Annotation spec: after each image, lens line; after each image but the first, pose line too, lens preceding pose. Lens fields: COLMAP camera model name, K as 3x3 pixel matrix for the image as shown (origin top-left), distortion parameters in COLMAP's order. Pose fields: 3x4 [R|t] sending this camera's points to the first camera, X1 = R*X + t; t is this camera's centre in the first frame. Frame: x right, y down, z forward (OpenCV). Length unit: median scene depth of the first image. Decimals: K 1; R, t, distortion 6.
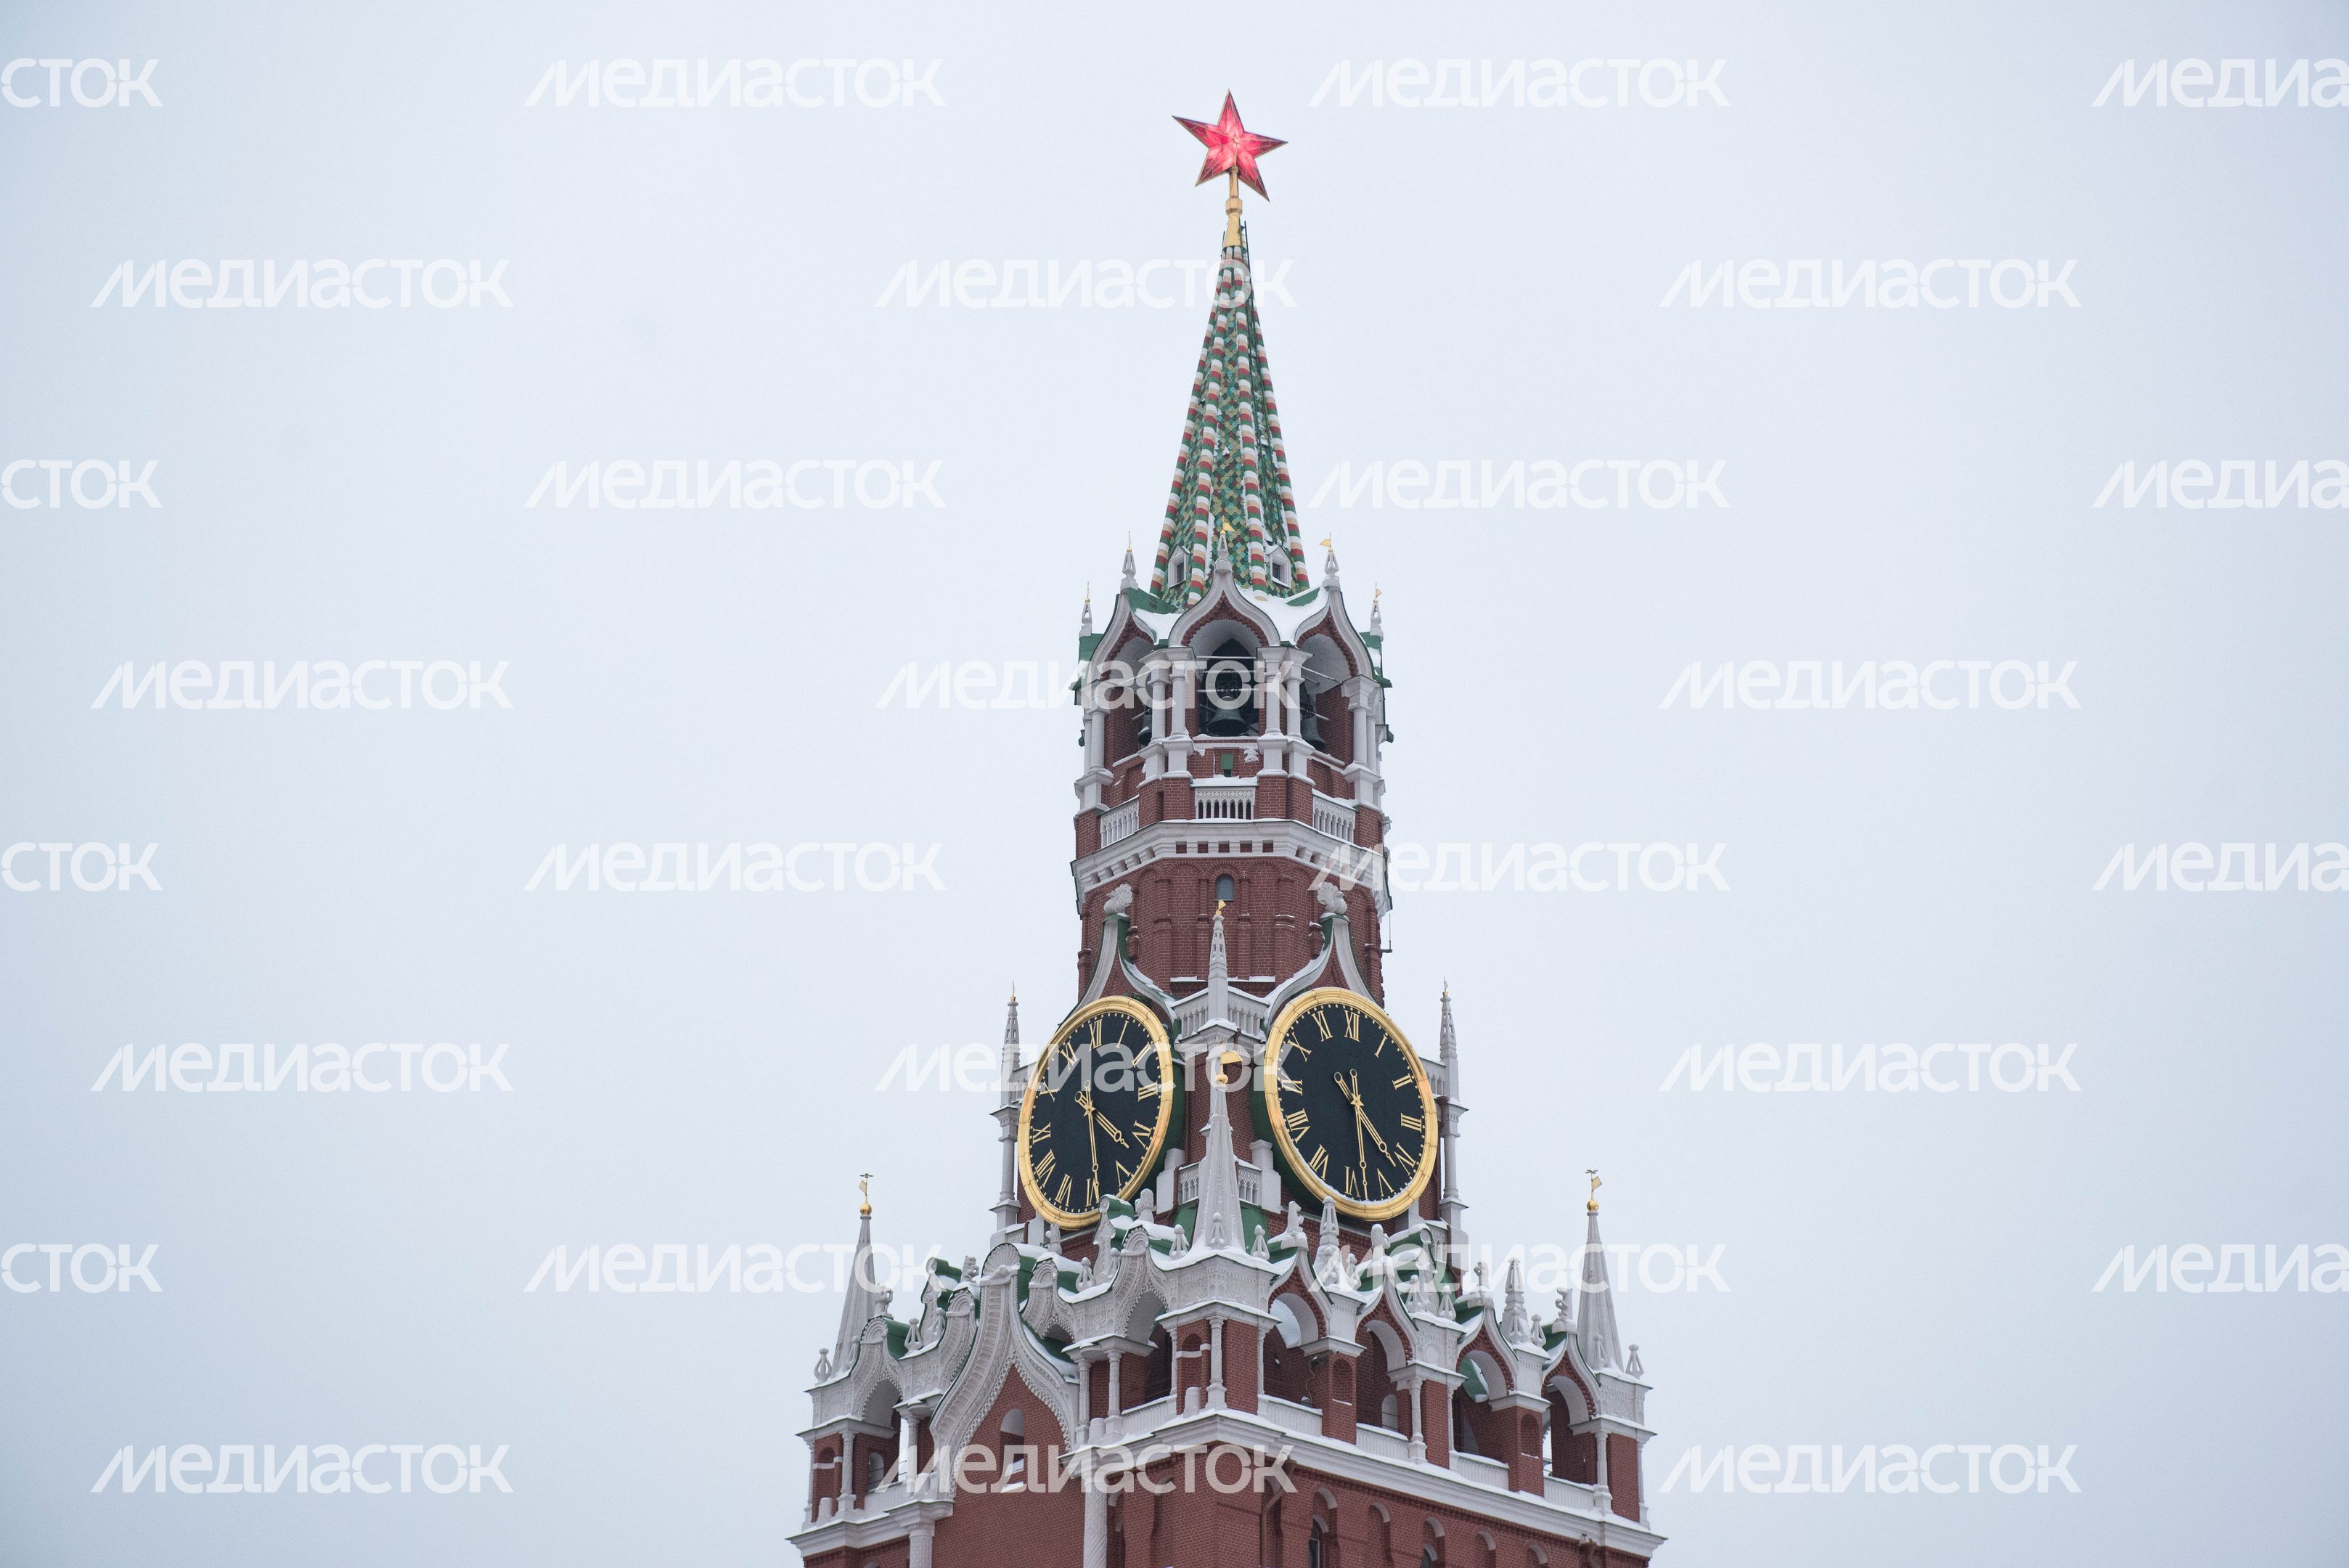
lens RADIAL K [[4522.5, 0, 1176.1], [0, 4522.5, 787.2], [0, 0, 1]] dist [0.125399, 0.000000]
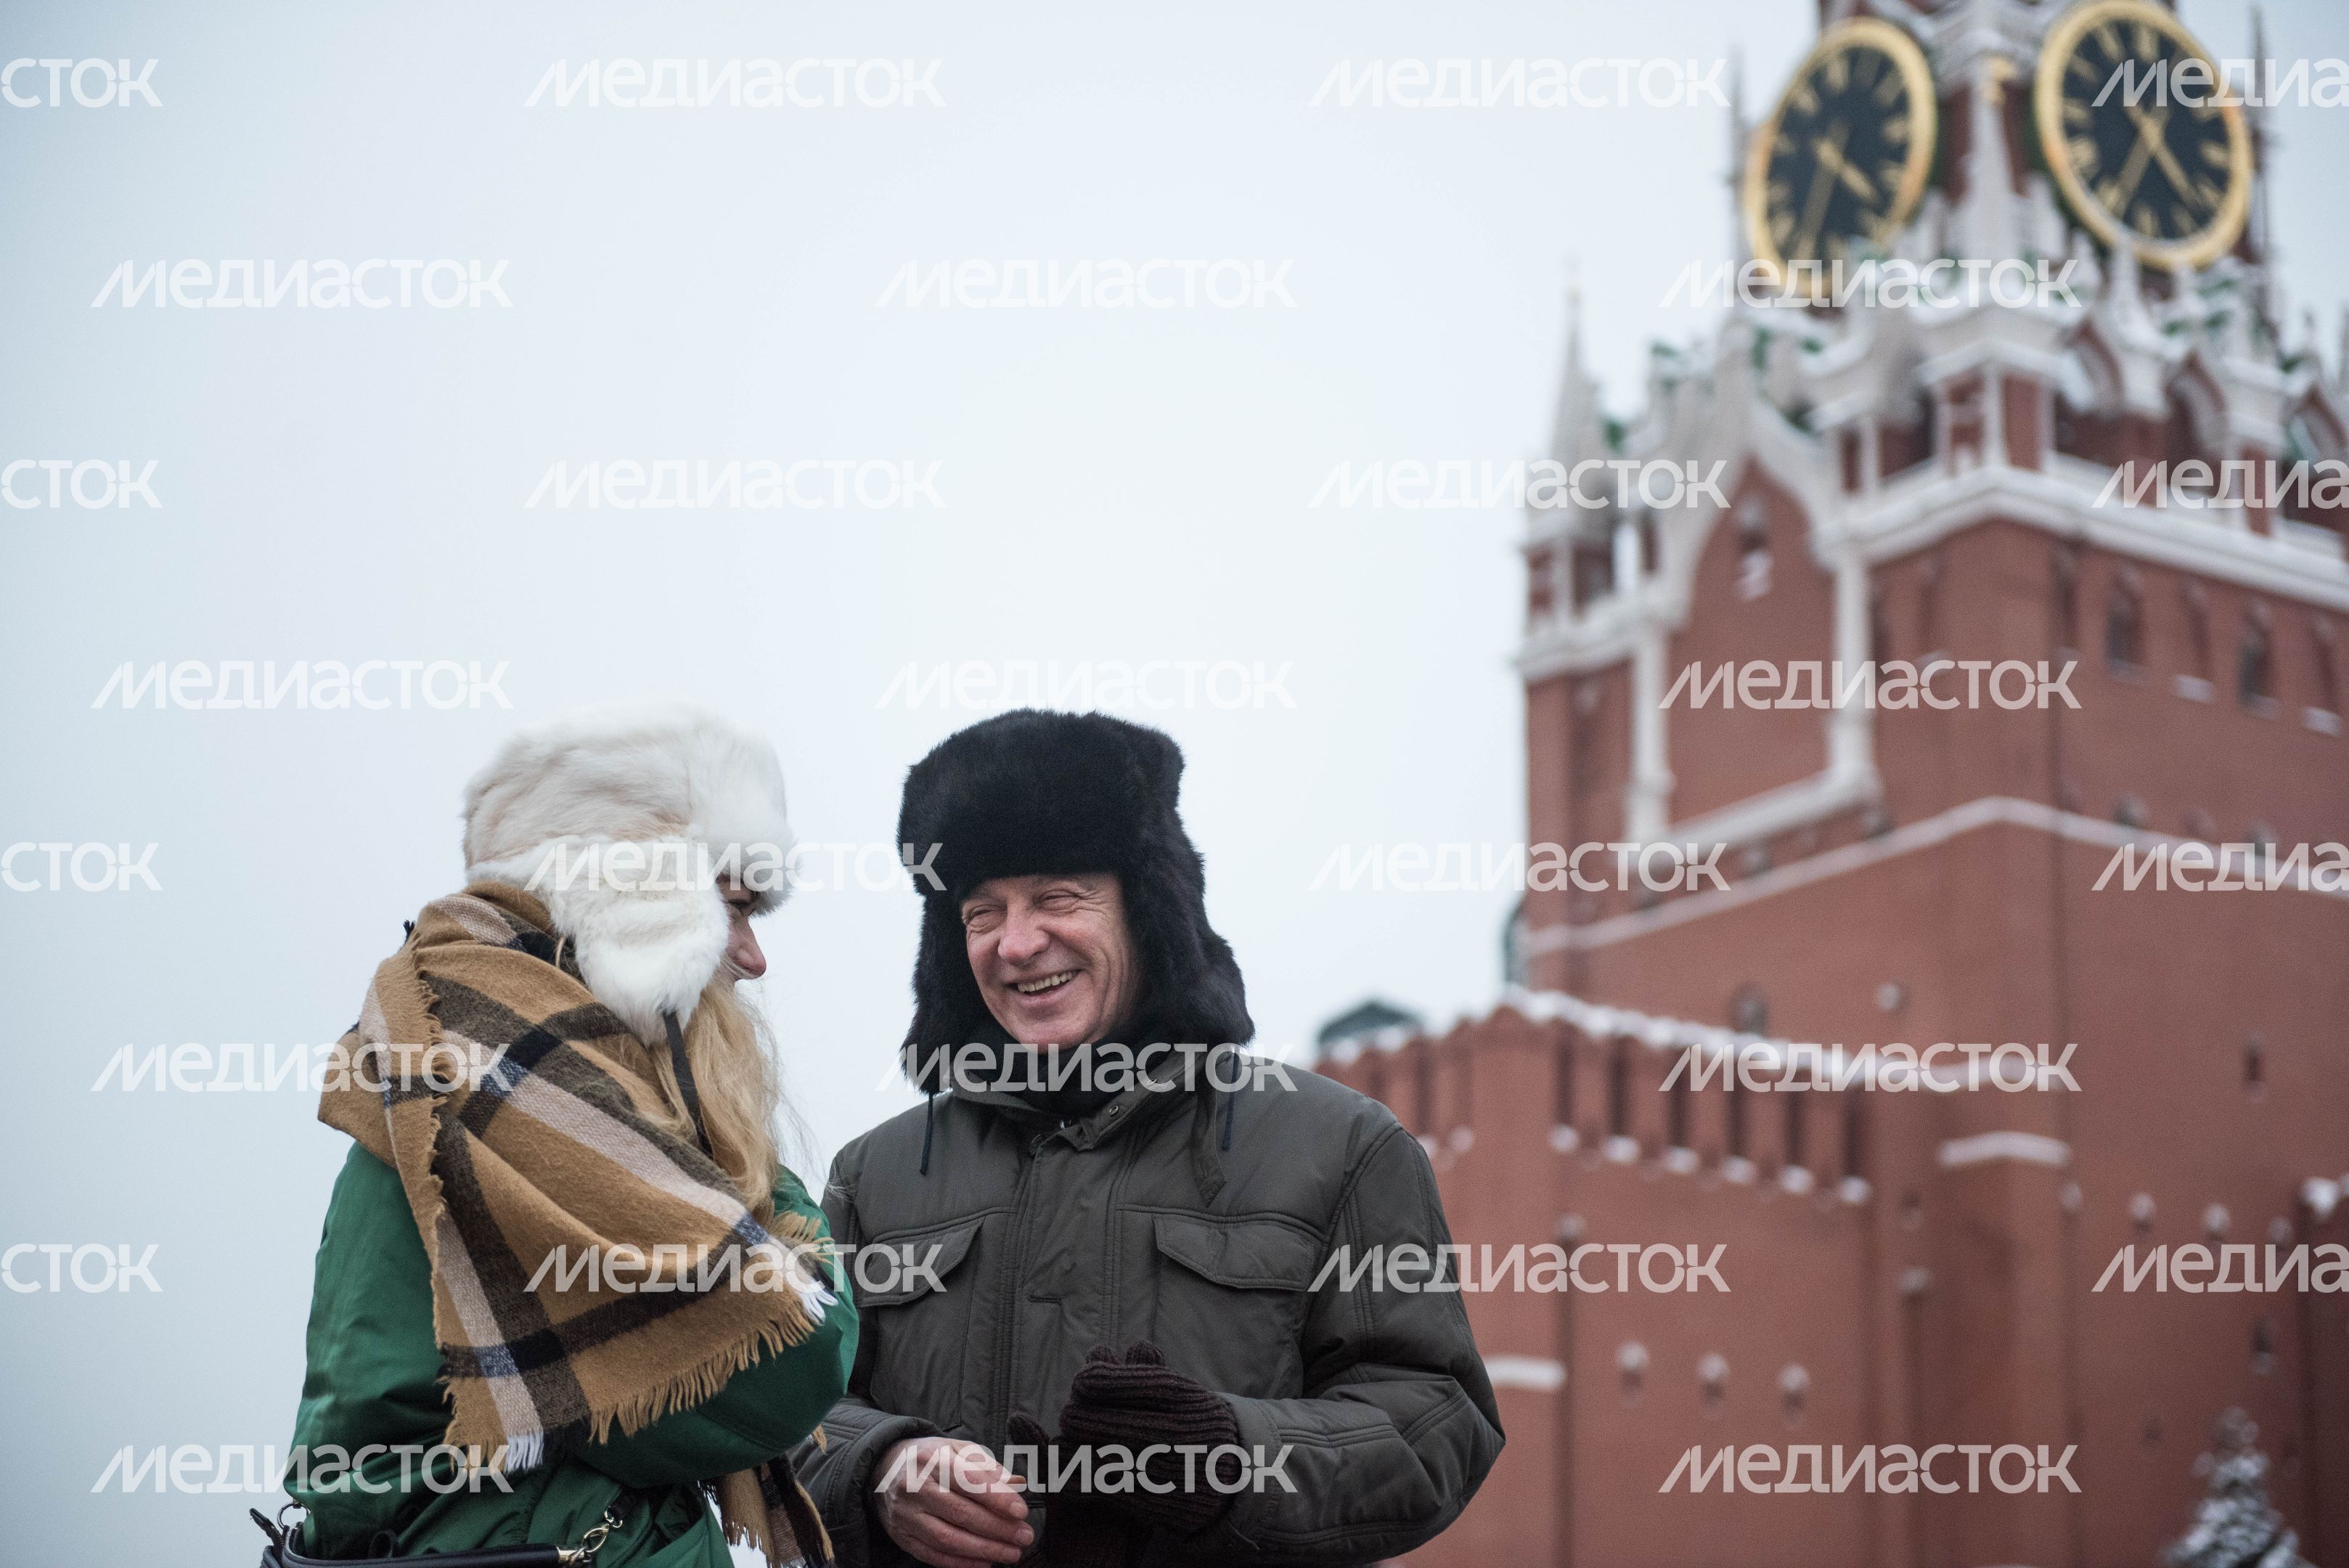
lens RADIAL K [[4522.5, 0, 1184.8], [0, 4522.5, 794.8], [0, 0, 1]] dist [0.125399, 0.000000]
pose [[0.987111, -0.027049, -0.157732, -0.007536], [0.050531, 0.987871, 0.146824, 0.059094], [0.151847, -0.152902, 0.976506, 0.125410]]
